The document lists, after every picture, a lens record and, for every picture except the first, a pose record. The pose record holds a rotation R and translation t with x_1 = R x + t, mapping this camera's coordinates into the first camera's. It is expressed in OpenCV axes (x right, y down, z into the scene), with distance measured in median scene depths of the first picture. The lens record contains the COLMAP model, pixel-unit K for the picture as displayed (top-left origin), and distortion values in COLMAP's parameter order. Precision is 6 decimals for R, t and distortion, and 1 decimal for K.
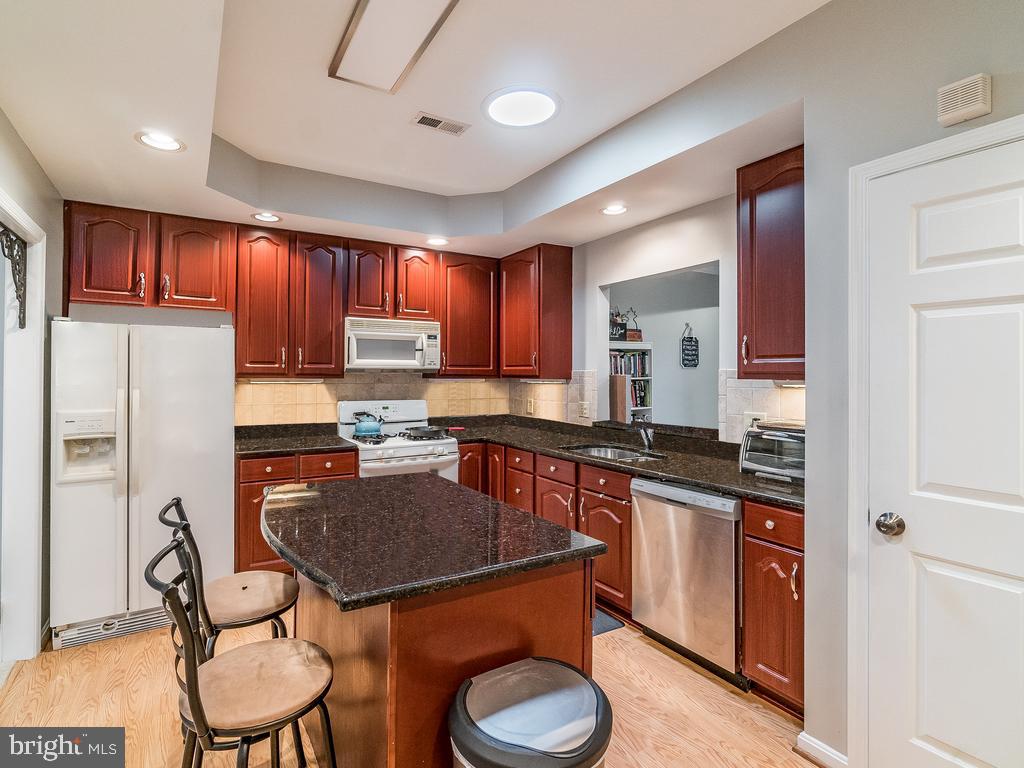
lens RADIAL K [[509.7, 0, 486.1], [0, 509.7, 367.0], [0, 0, 1]] dist [-0.001423, 0.001526]
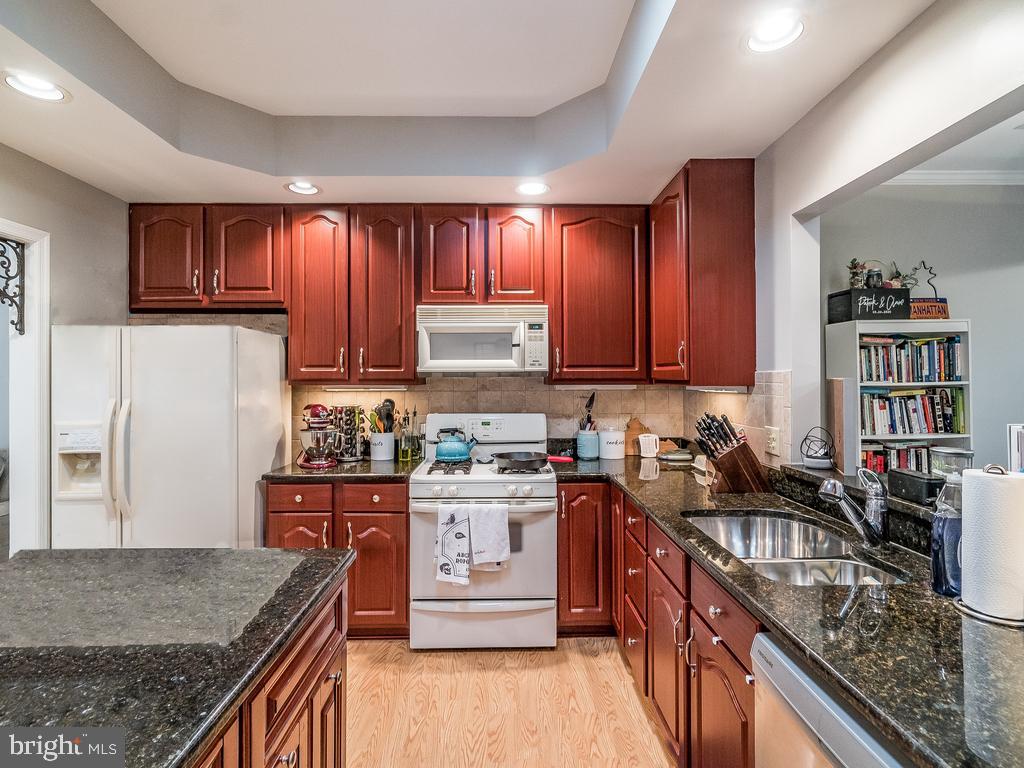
lens RADIAL K [[509.7, 0, 512.1], [0, 509.7, 376.3], [0, 0, 1]] dist [-0.001423, 0.001526]
pose [[0.877882, -0.008985, -0.478793, 0.207110], [0.013762, 0.999884, 0.006469, 0.005370], [0.478680, -0.012268, 0.877904, 0.365735]]
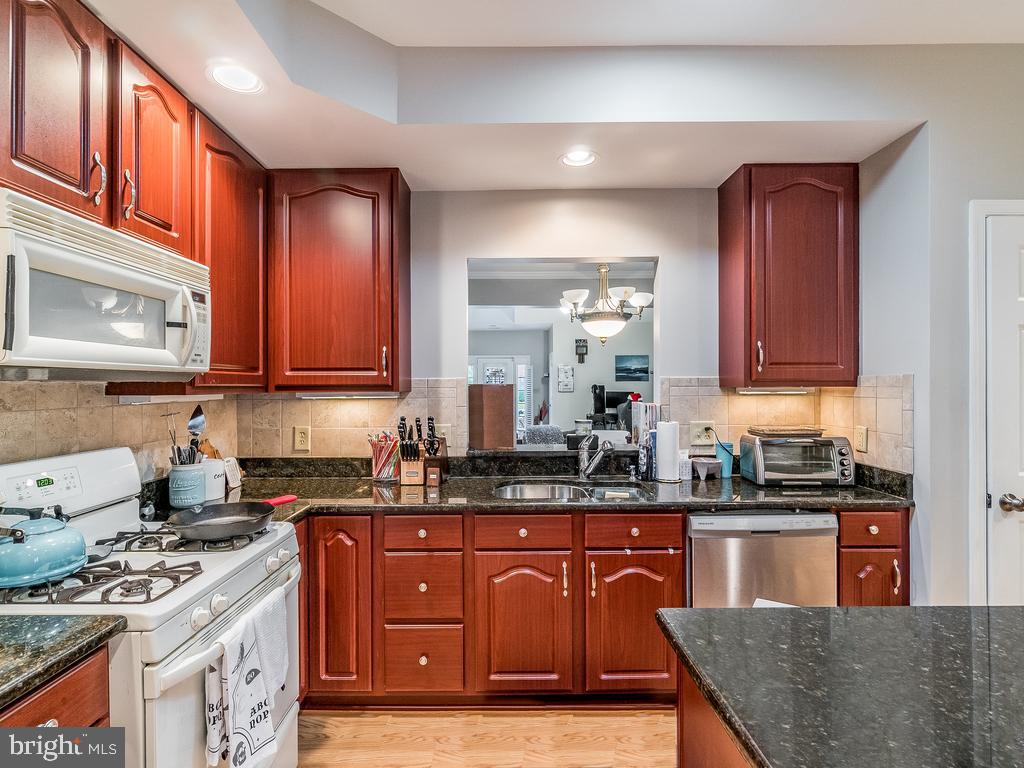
lens RADIAL K [[509.7, 0, 506.3], [0, 509.7, 385.8], [0, 0, 1]] dist [-0.001423, 0.001526]
pose [[0.504538, -0.007779, 0.863355, -0.348000], [-0.007274, 0.999886, 0.013260, 0.007370], [-0.863359, -0.012970, 0.504423, 0.571030]]
